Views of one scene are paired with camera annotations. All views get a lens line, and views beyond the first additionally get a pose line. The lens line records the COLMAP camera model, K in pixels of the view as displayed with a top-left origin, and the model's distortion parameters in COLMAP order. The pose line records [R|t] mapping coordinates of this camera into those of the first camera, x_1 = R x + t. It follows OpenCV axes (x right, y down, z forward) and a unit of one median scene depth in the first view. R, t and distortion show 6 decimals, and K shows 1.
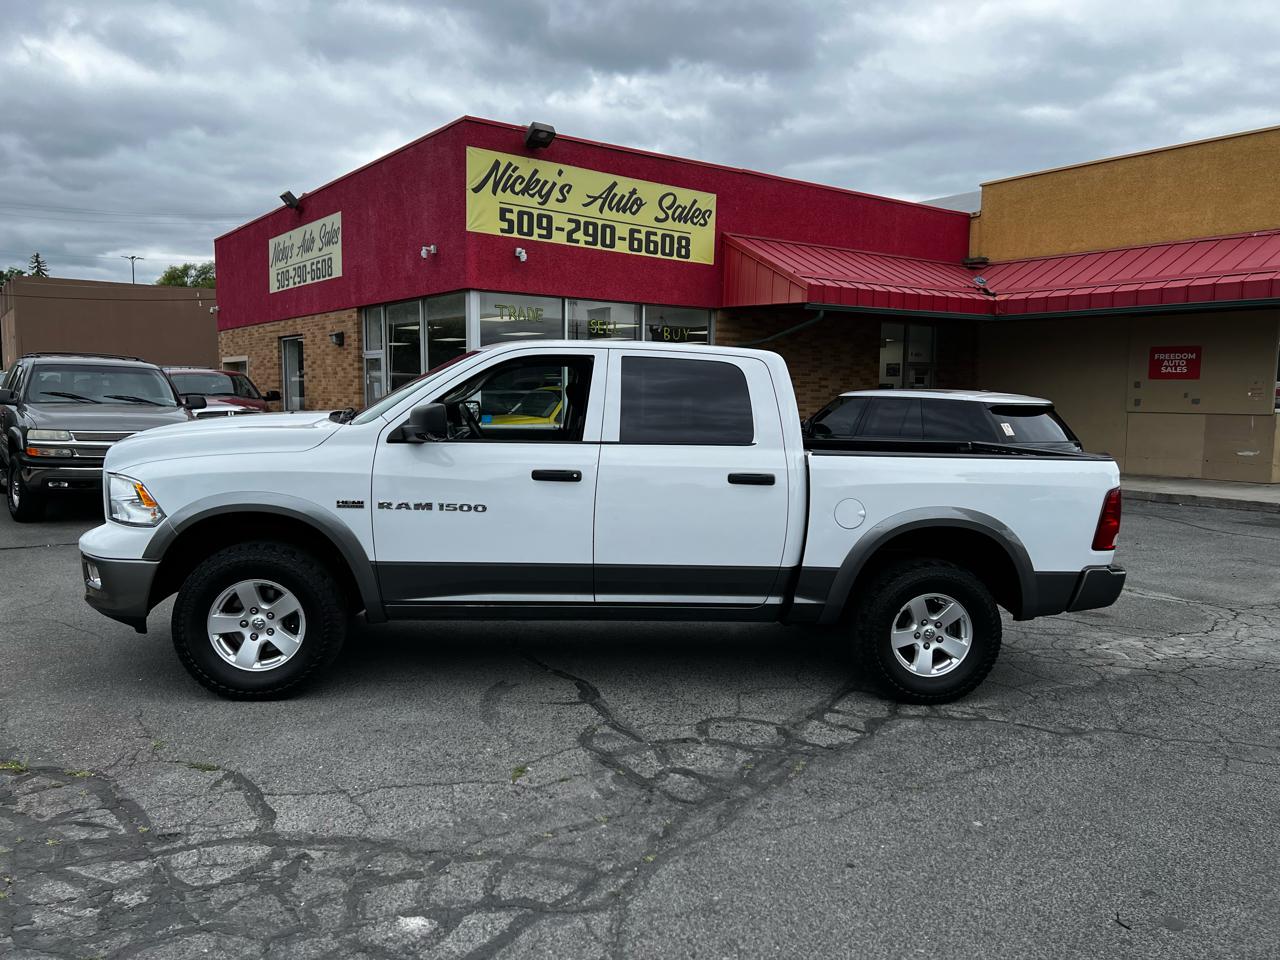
lens RADIAL K [[939.7, 0, 641.3], [0, 939.7, 483.8], [0, 0, 1]] dist [0.066651, -0.066071]
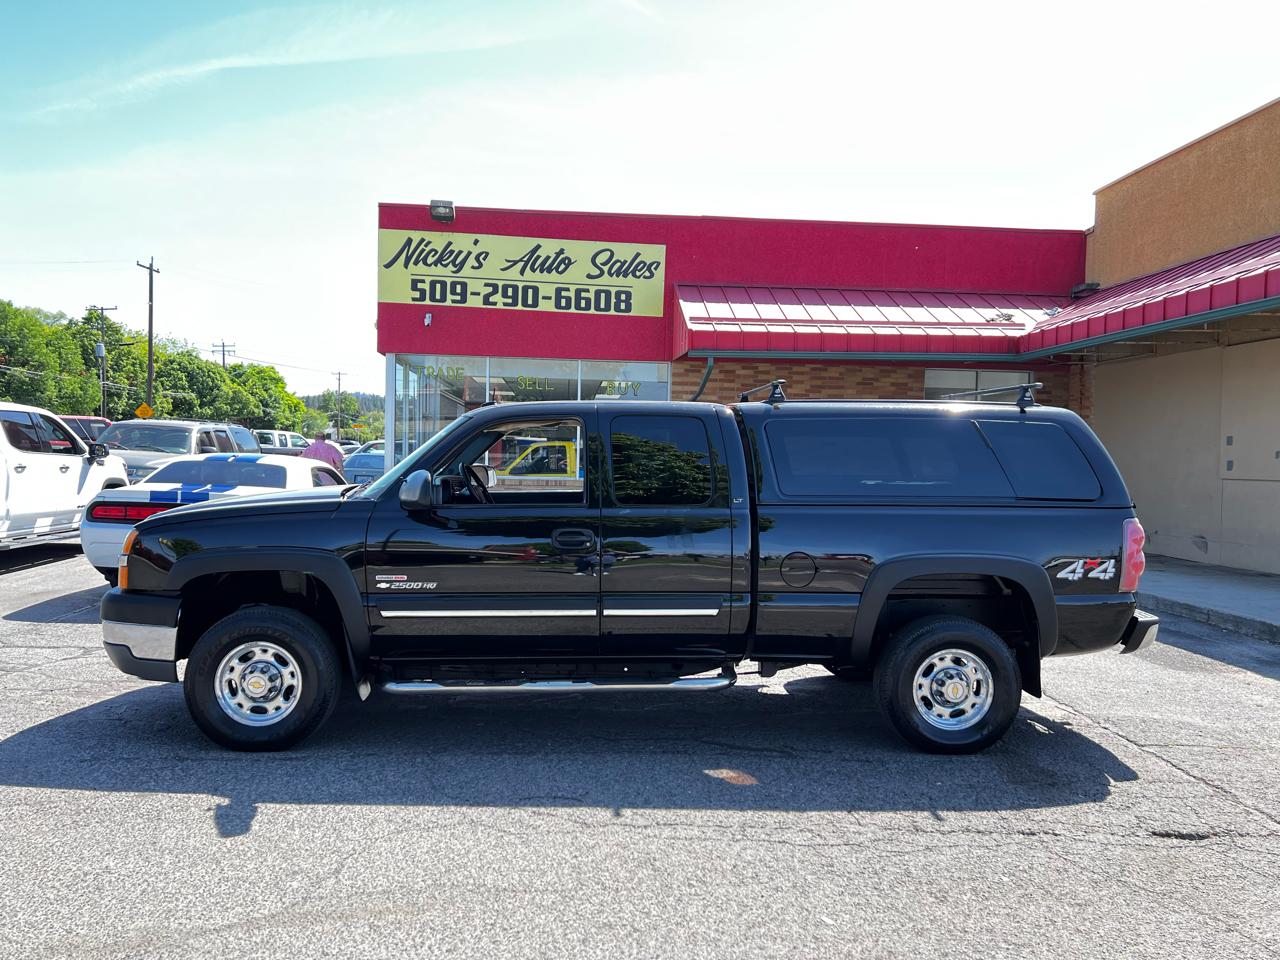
lens RADIAL K [[934.7, 0, 637.8], [0, 934.7, 483.8], [0, 0, 1]] dist [0.100999, -0.126357]
pose [[0.852926, 0.019894, -0.521652, 0.602627], [-0.061605, 0.996127, -0.062737, -0.000116], [0.518383, 0.085646, 0.850849, 0.199211]]
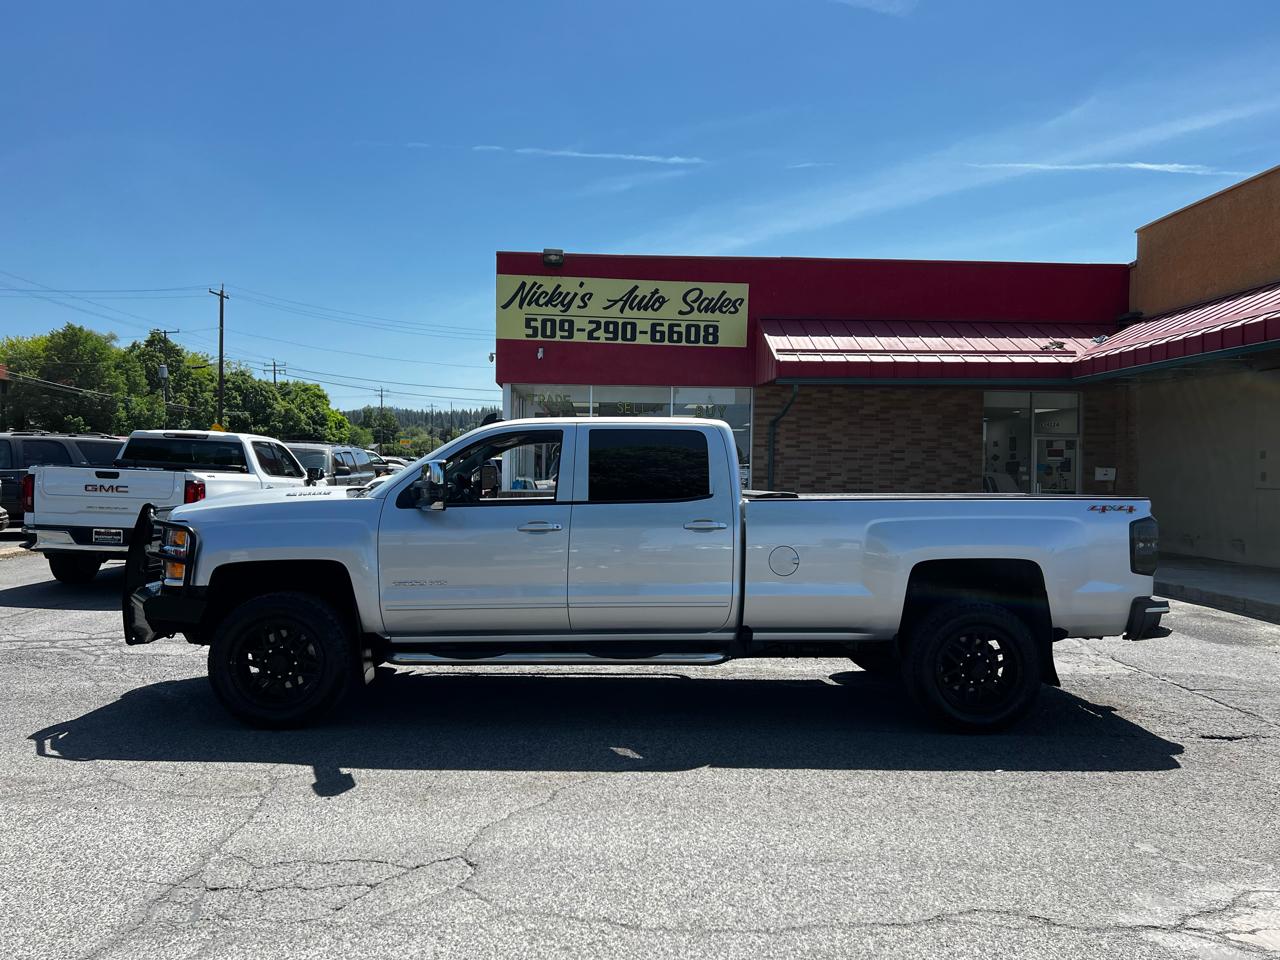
lens RADIAL K [[939.1, 0, 640.0], [0, 939.1, 480.0], [0, 0, 1]] dist [0.087932, -0.107995]
pose [[0.837545, 0.004083, -0.546353, 0.608812], [-0.055418, 0.995450, -0.077517, 0.010340], [0.543550, 0.095202, 0.833960, 0.051961]]
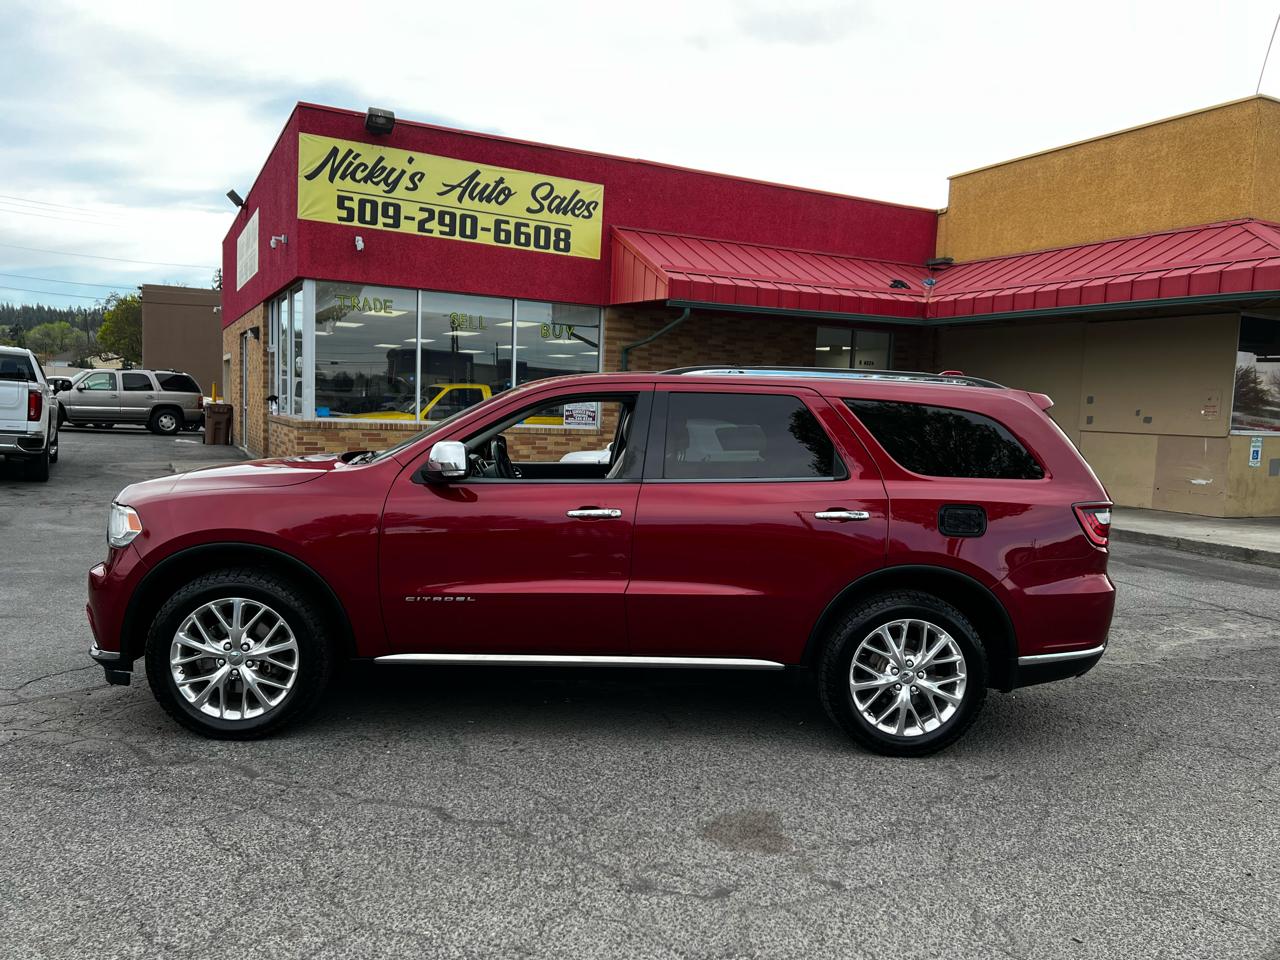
lens RADIAL K [[964.7, 0, 640.0], [0, 964.7, 480.0], [0, 0, 1]] dist [0.070002, -0.115670]
pose [[0.986678, 0.037974, -0.158190, 0.298506], [-0.042661, 0.998742, -0.026339, 0.011967], [0.156991, 0.032737, 0.987057, 0.065940]]
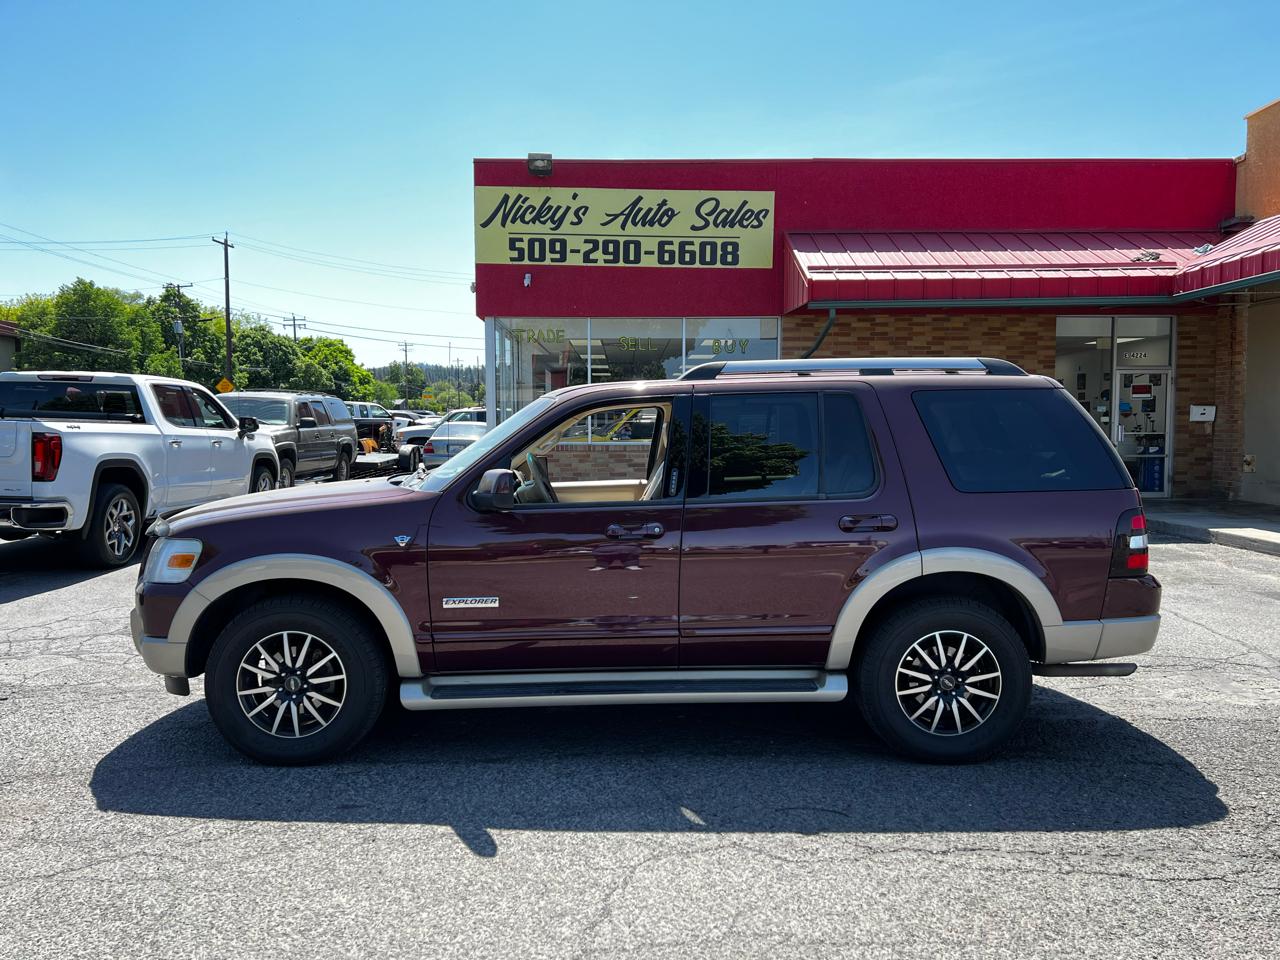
lens RADIAL K [[939.7, 0, 641.3], [0, 939.7, 483.8], [0, 0, 1]] dist [0.066651, -0.066071]
pose [[0.819890, 0.023789, -0.572026, 0.536858], [-0.044487, 0.998763, -0.022227, 0.000743], [0.570790, 0.043672, 0.819934, 0.206975]]
